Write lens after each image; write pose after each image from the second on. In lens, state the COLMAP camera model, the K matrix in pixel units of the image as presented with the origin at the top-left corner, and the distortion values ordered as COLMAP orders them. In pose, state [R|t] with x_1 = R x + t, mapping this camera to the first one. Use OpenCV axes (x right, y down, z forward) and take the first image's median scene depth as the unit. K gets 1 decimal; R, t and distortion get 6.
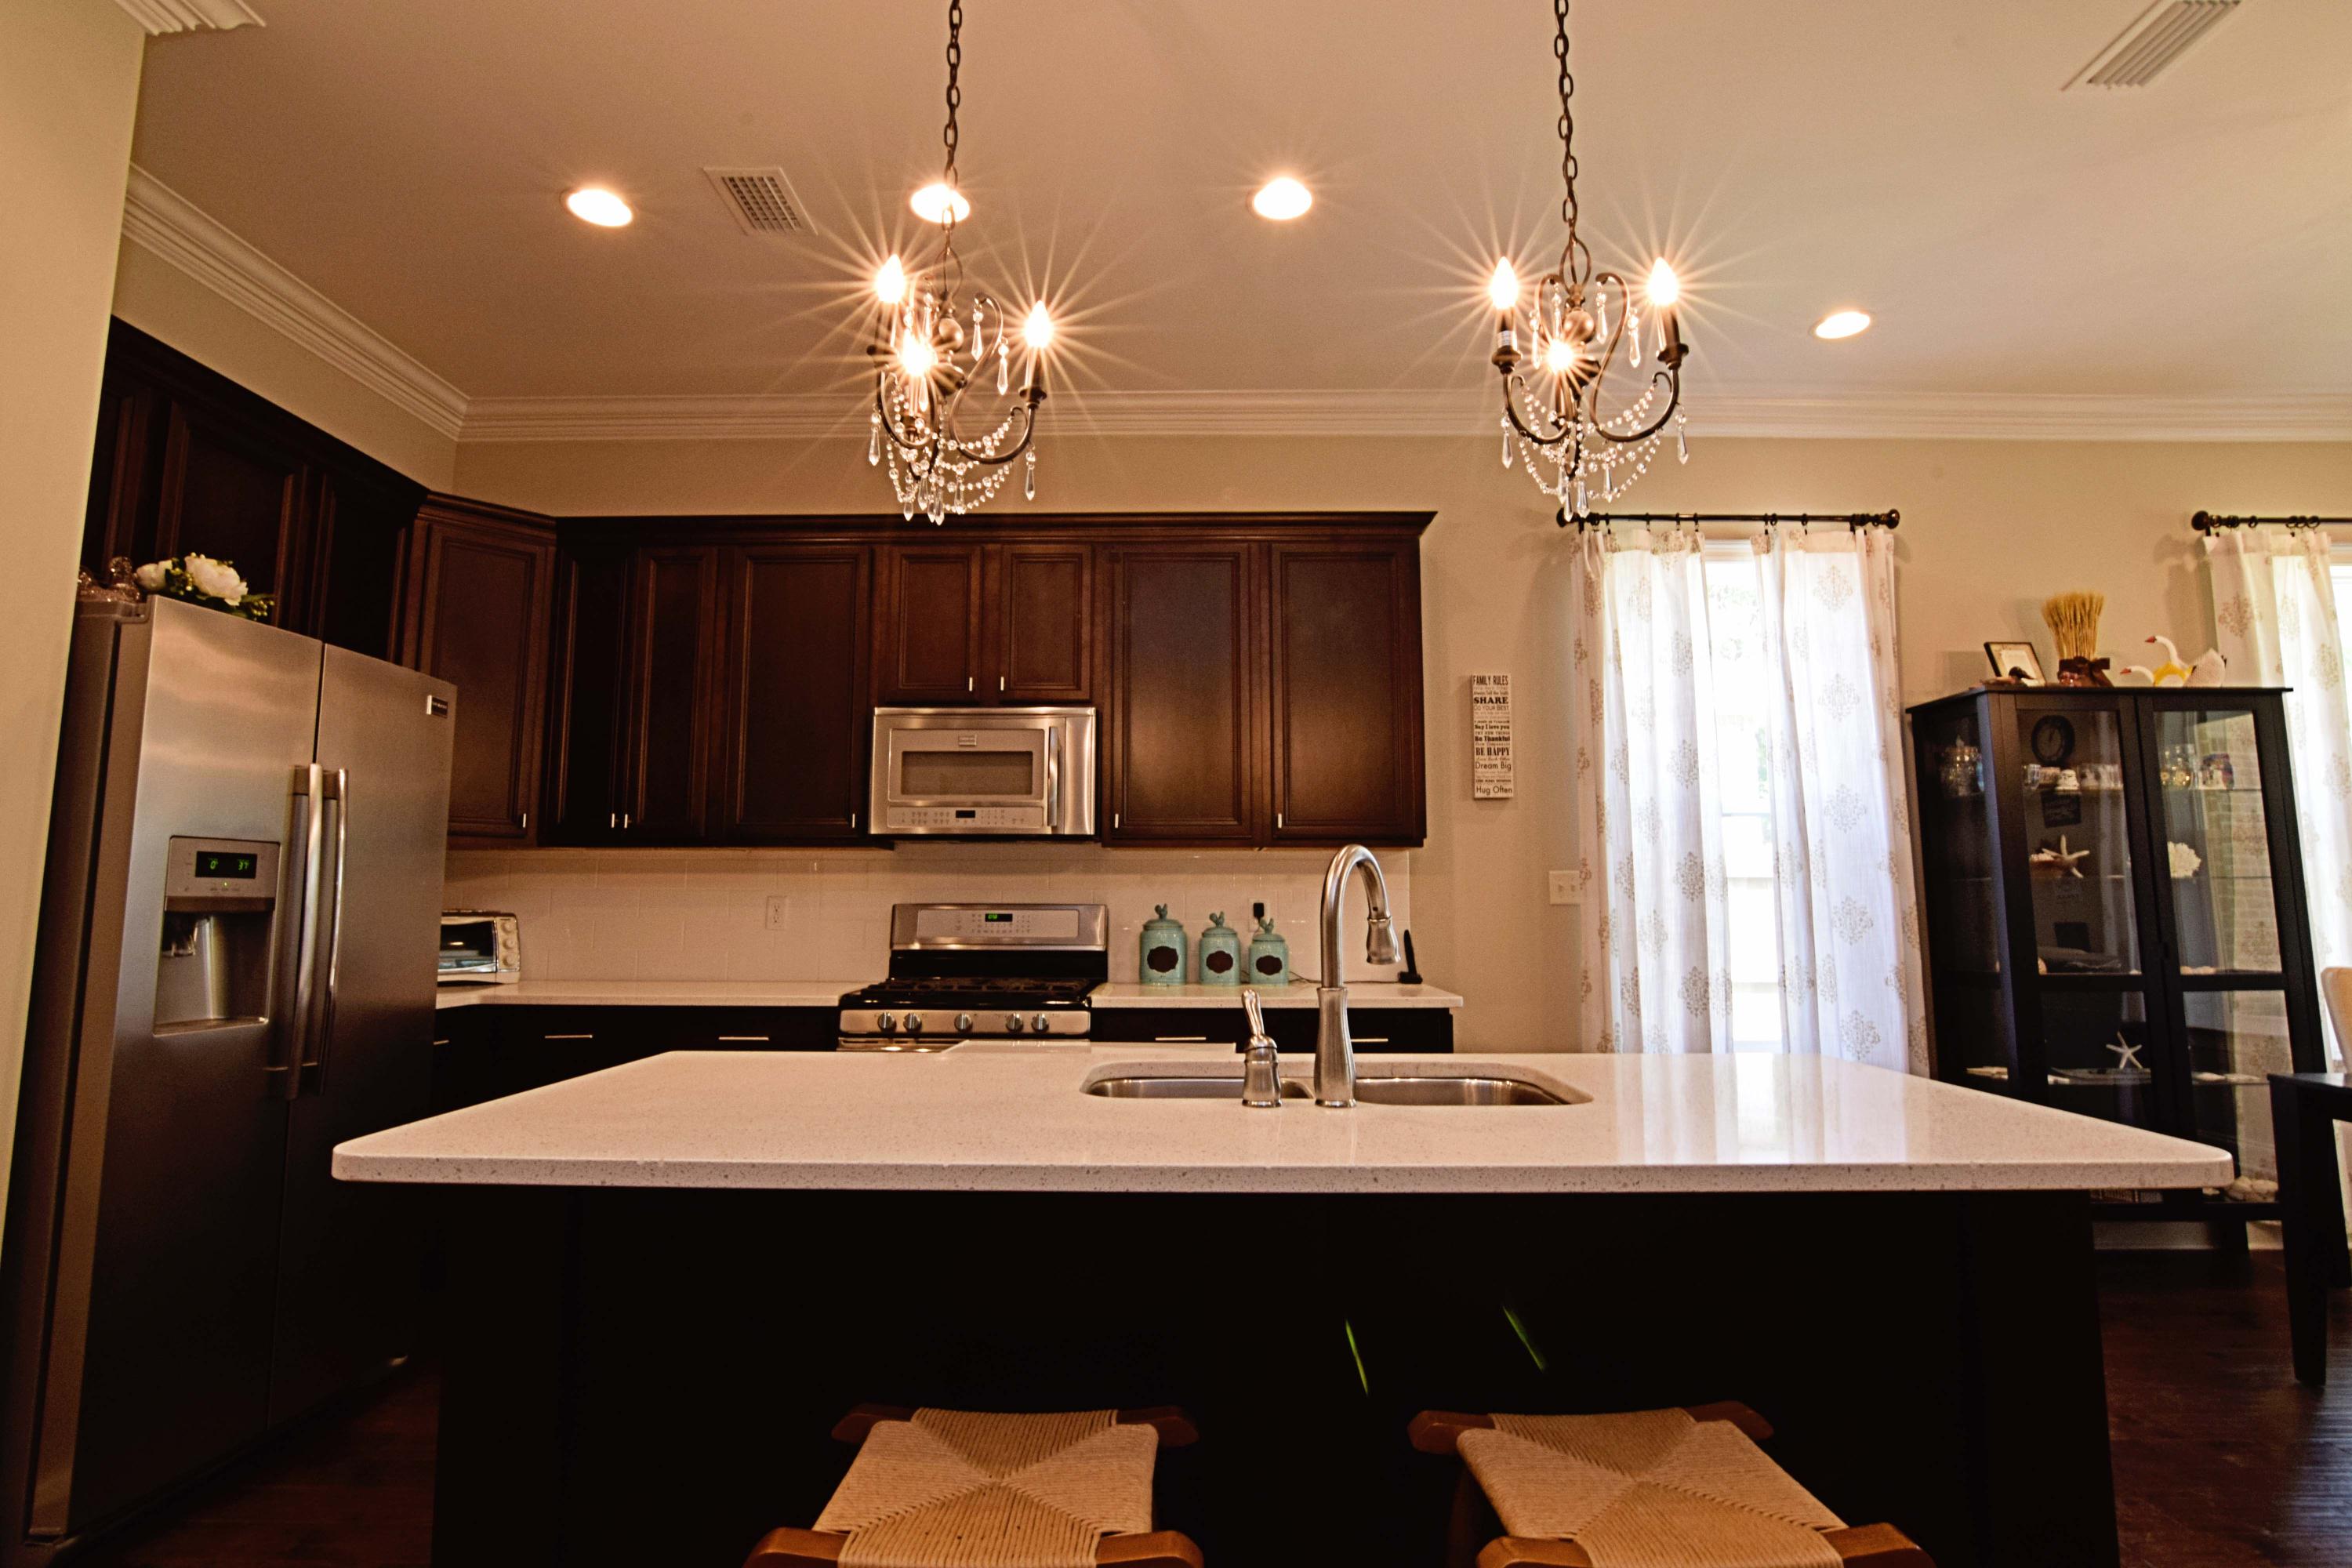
lens RADIAL K [[1152.2, 0, 1178.2], [0, 1152.2, 775.9], [0, 0, 1]] dist [-0.031519, 0.010772]
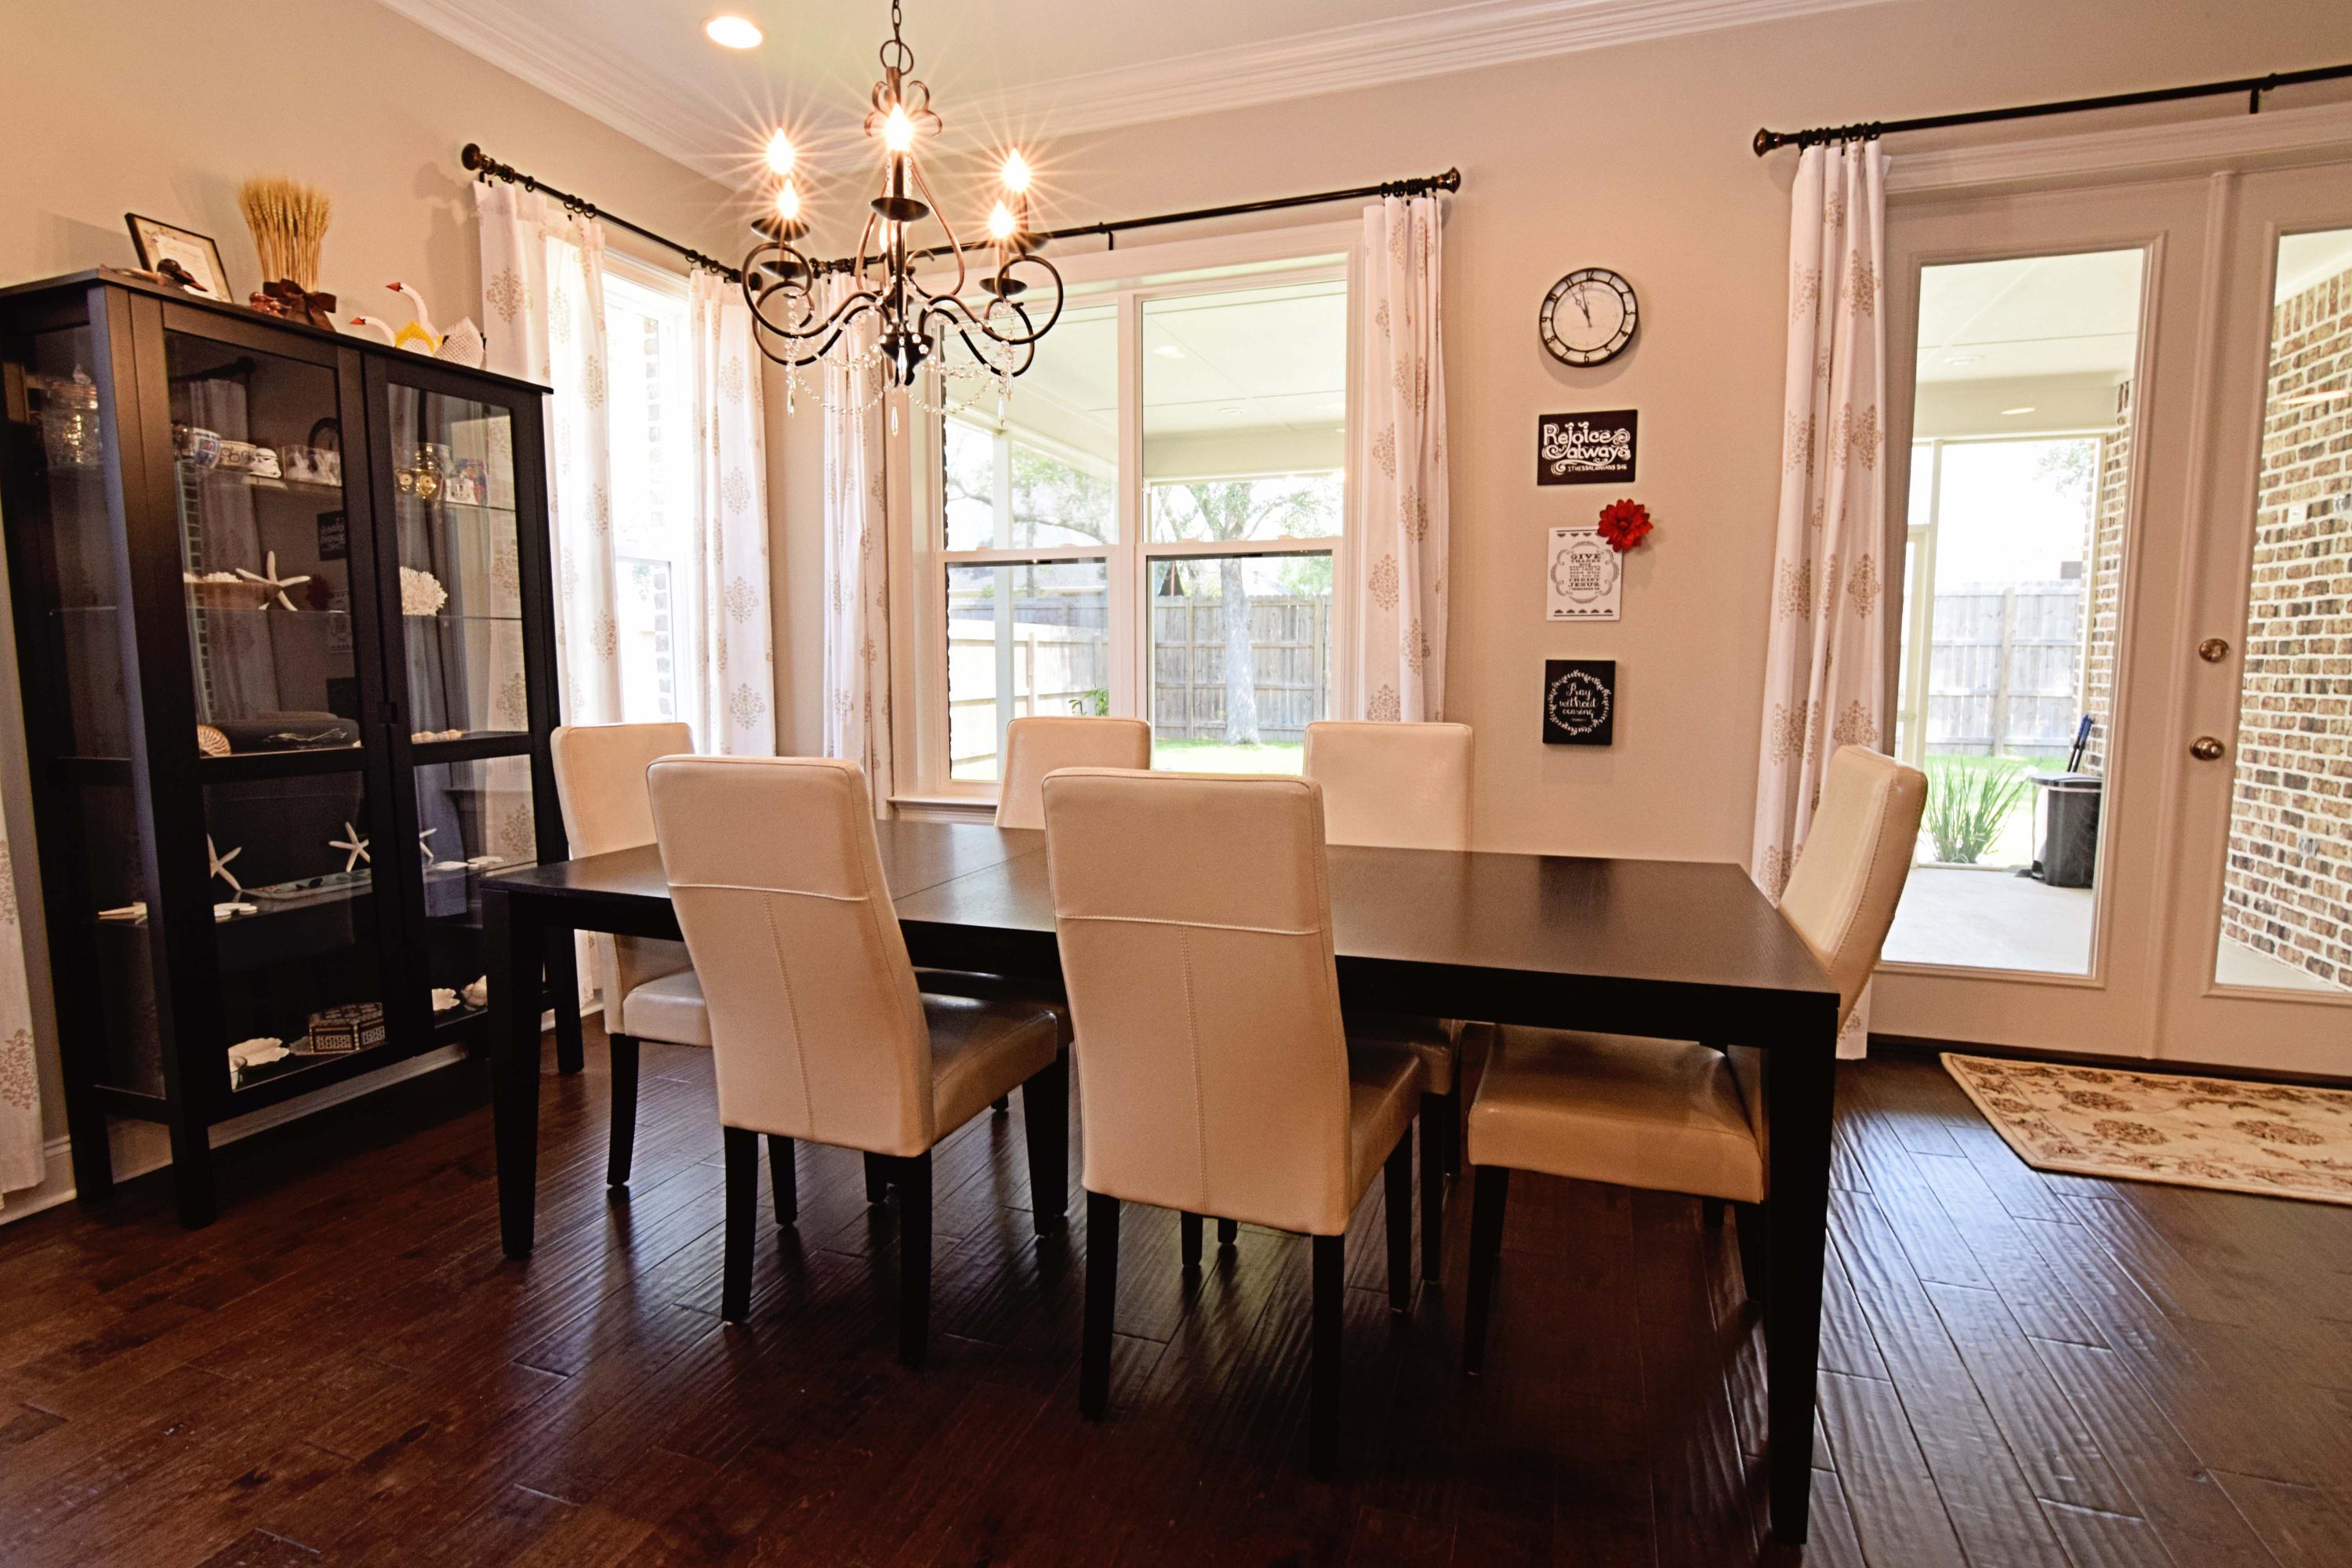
lens RADIAL K [[1152.2, 0, 1178.2], [0, 1152.2, 775.9], [0, 0, 1]] dist [-0.031519, 0.010772]
pose [[0.324823, -0.096448, 0.940844, 0.309141], [-0.106486, 0.984732, 0.137710, 0.034584], [-0.939761, -0.144918, 0.309593, 0.258998]]
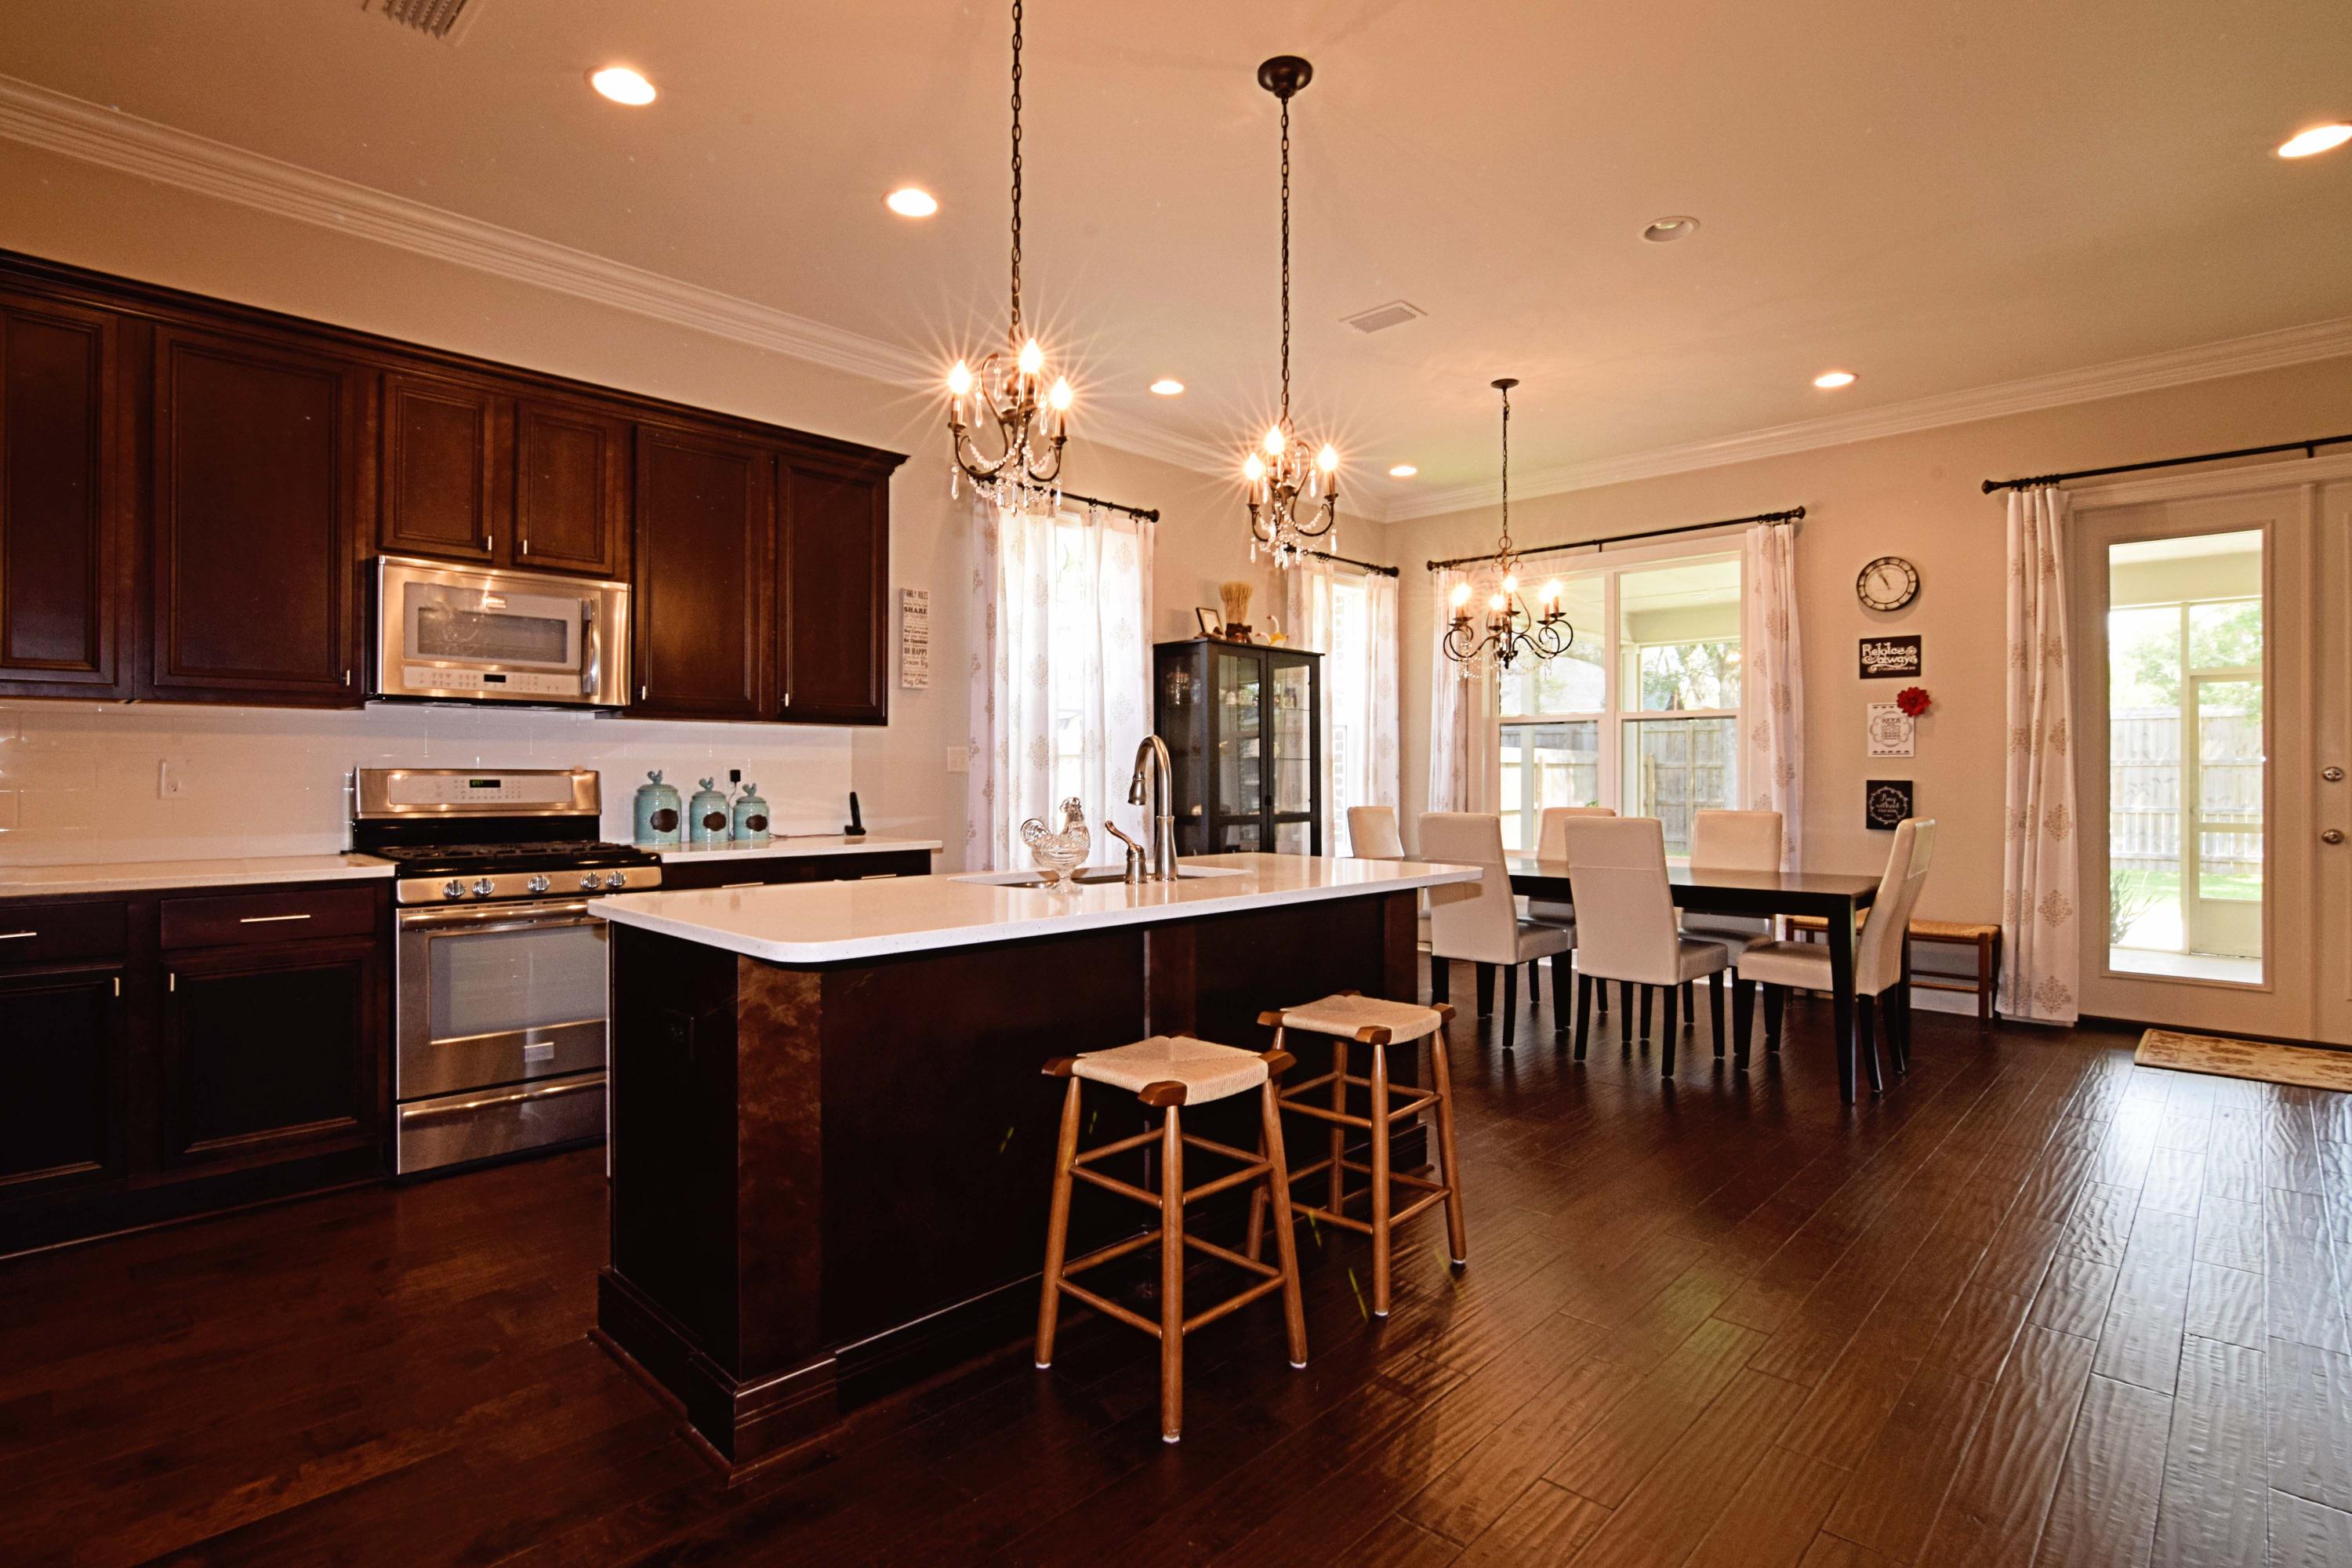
lens RADIAL K [[1152.2, 0, 1178.2], [0, 1152.2, 775.9], [0, 0, 1]] dist [-0.031519, 0.010772]
pose [[0.685833, 0.001056, 0.727758, -0.466266], [-0.083616, 0.993491, 0.077357, -0.007604], [-0.722939, -0.113907, 0.681457, -0.086839]]
